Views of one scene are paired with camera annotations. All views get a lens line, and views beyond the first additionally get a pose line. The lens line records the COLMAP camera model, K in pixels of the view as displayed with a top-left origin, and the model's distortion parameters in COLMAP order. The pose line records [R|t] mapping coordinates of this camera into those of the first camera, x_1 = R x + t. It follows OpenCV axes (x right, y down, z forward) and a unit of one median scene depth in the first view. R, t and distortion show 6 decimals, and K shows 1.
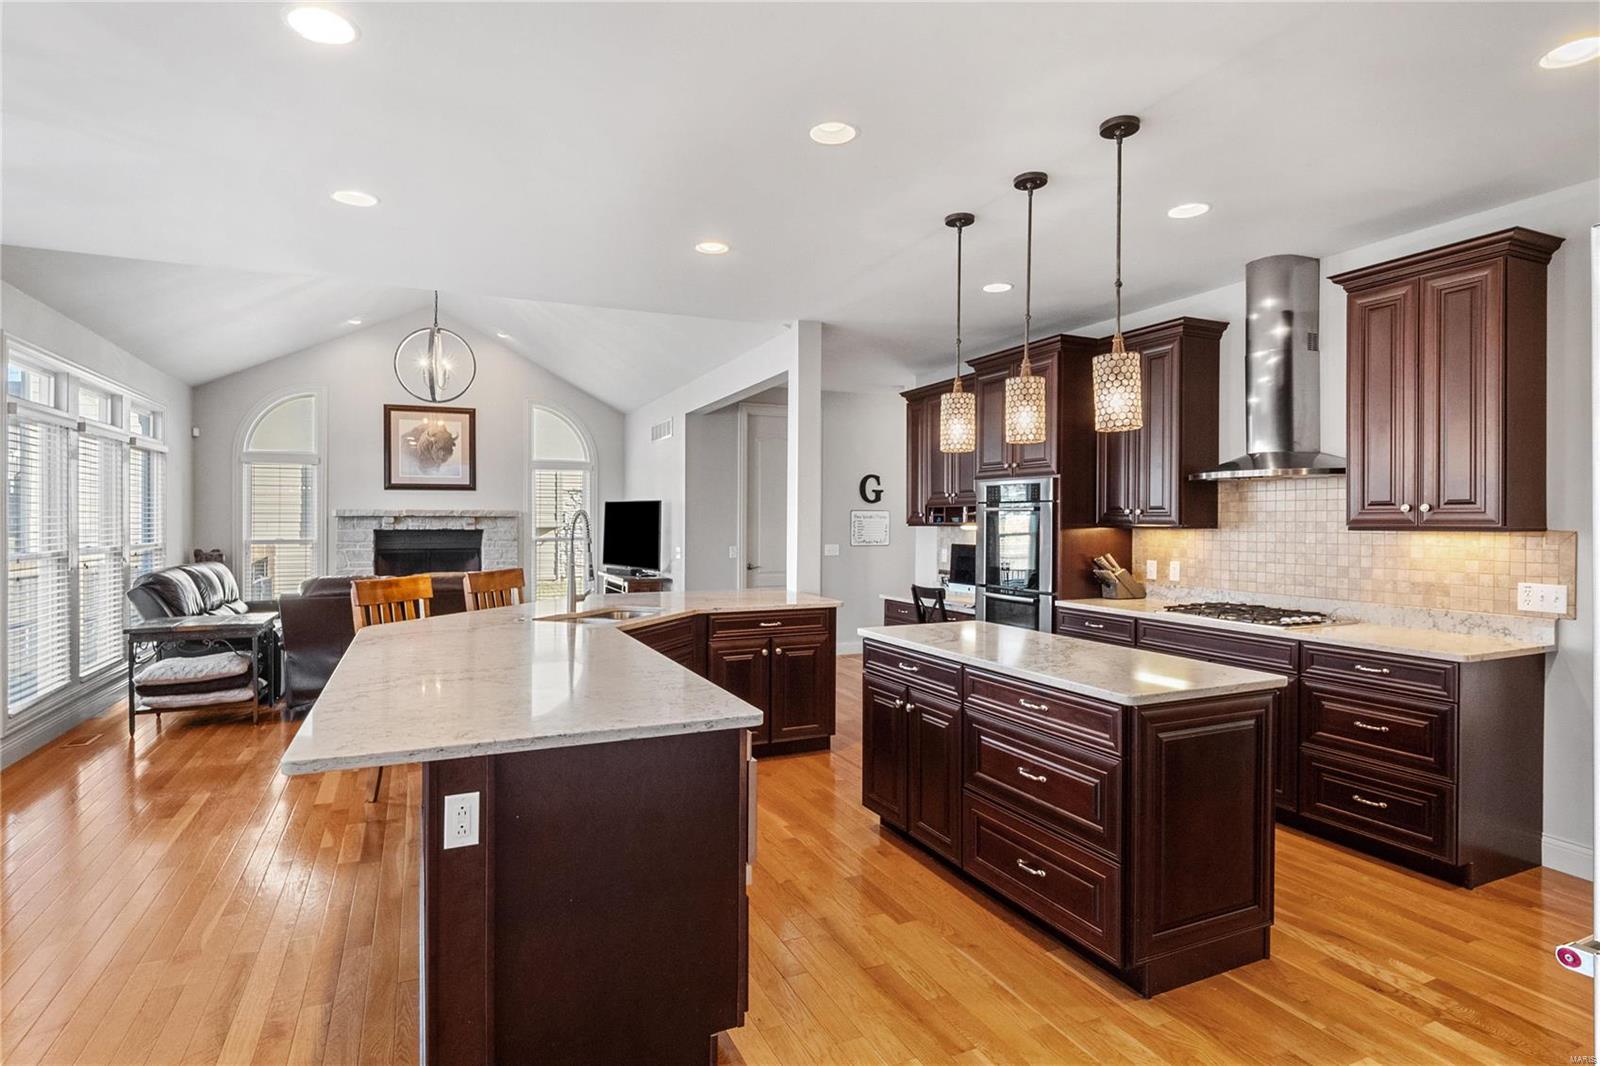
lens RADIAL K [[812.6, 0, 796.7], [0, 812.6, 526.9], [0, 0, 1]] dist [-0.003238, -0.001656]
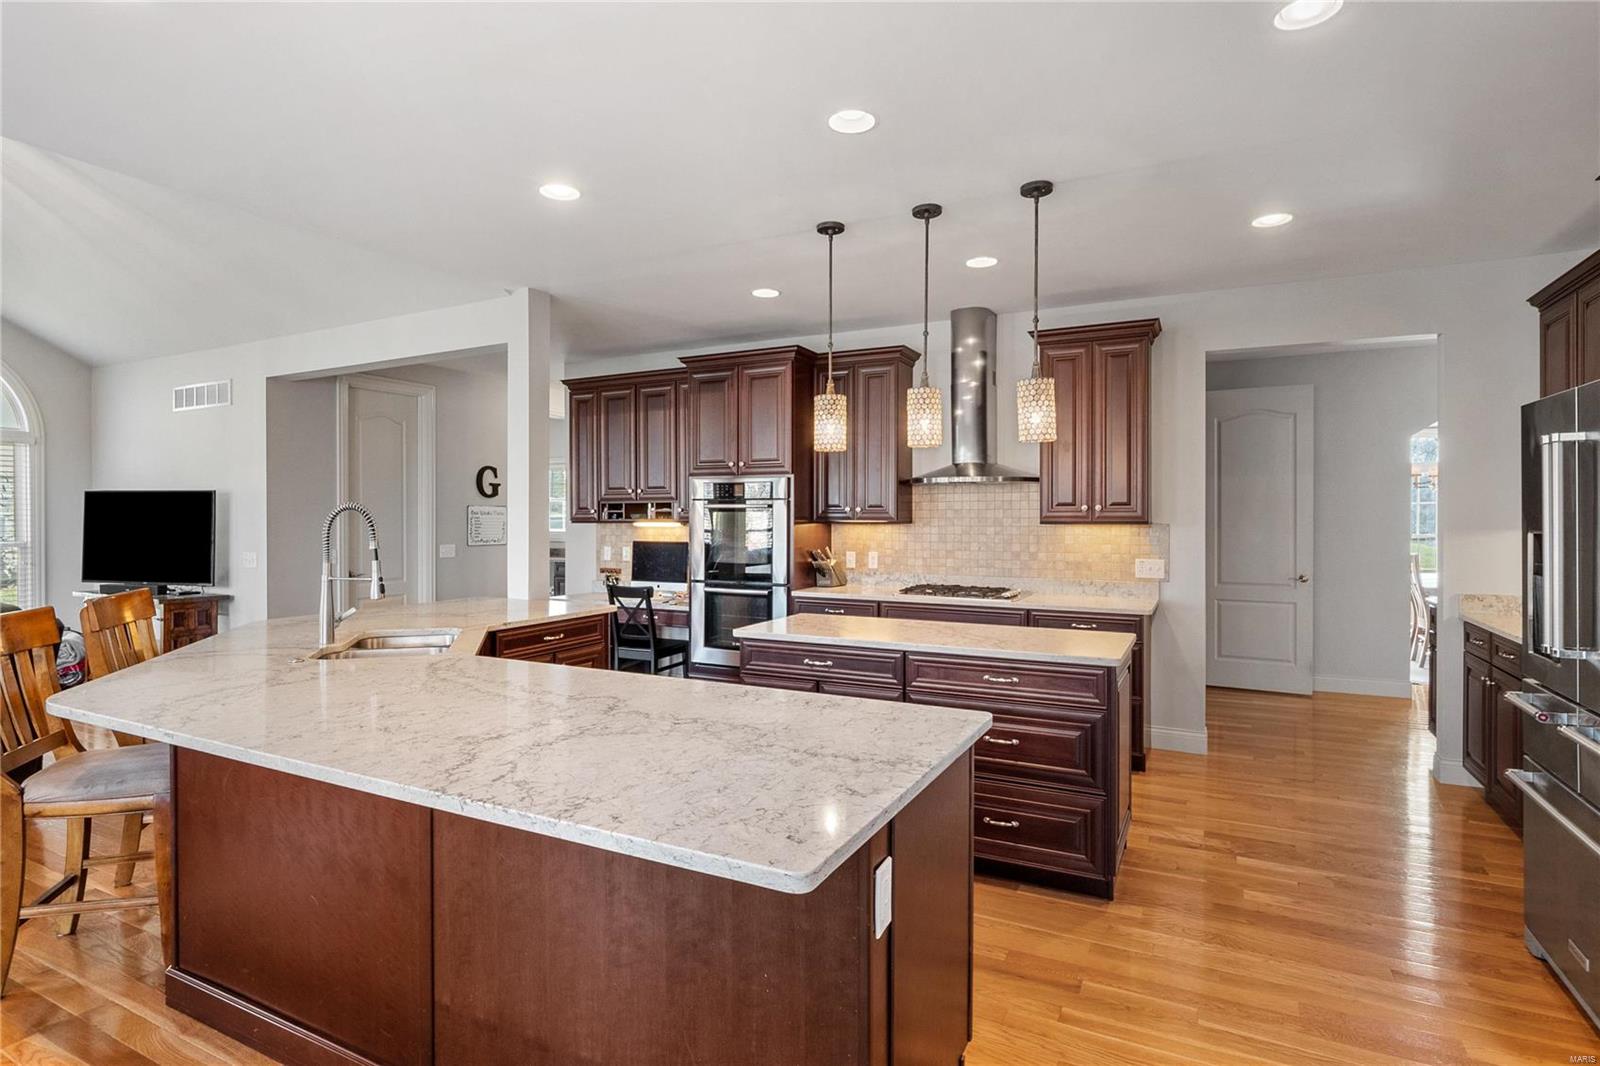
lens RADIAL K [[812.6, 0, 787.0], [0, 812.6, 526.5], [0, 0, 1]] dist [-0.003238, -0.001656]
pose [[0.789864, -0.008672, 0.613221, -0.368800], [0.006218, 0.999962, 0.006131, -0.002191], [-0.613251, -0.001029, 0.789888, 0.162661]]
